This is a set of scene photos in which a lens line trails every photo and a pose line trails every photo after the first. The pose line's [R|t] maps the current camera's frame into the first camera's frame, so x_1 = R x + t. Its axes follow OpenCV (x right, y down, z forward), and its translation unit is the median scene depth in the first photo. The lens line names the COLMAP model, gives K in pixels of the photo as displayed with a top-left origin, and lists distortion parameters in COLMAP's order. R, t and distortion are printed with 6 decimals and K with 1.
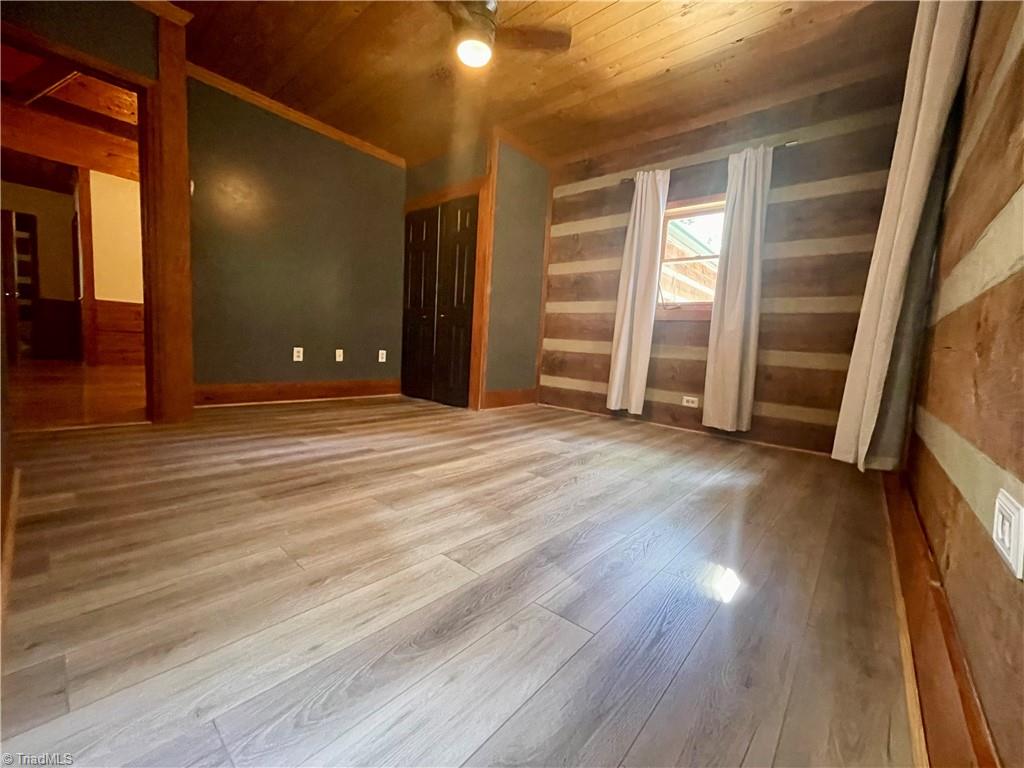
lens RADIAL K [[413.4, 0, 509.3], [0, 413.4, 385.2], [0, 0, 1]] dist [-0.006796, 0.001681]
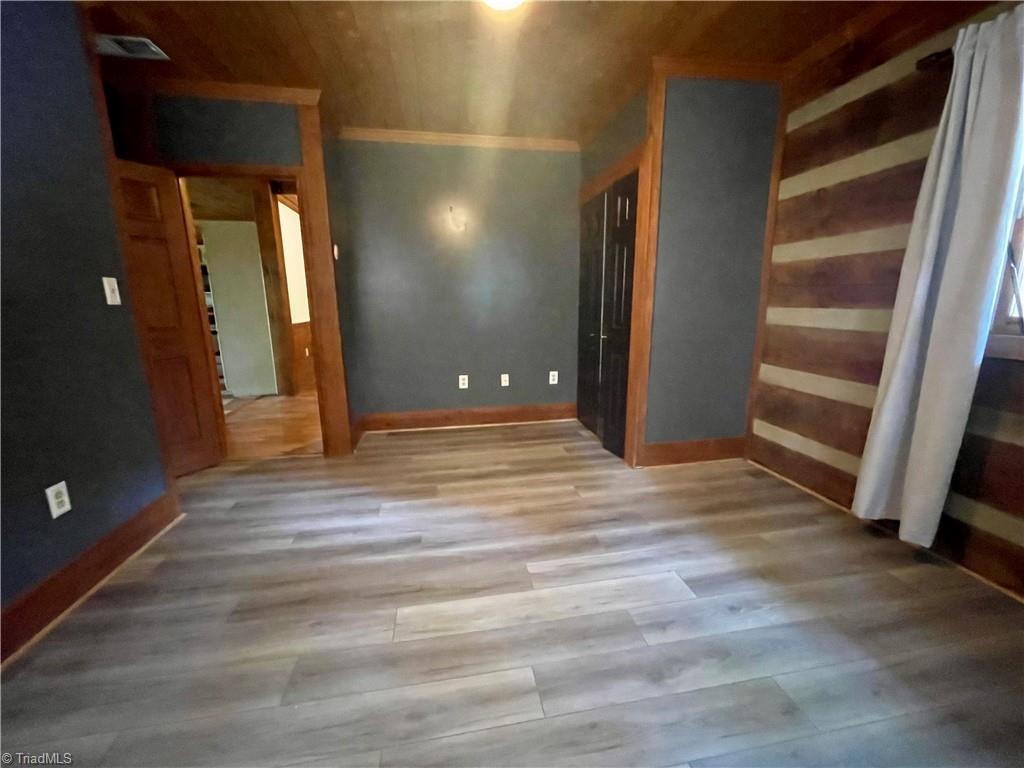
lens RADIAL K [[413.4, 0, 513.9], [0, 413.4, 384.6], [0, 0, 1]] dist [-0.006796, 0.001681]
pose [[0.778159, 0.054766, -0.625675, 0.209872], [-0.003801, 0.996583, 0.082505, -0.146758], [0.628056, -0.061824, 0.775708, 0.284557]]
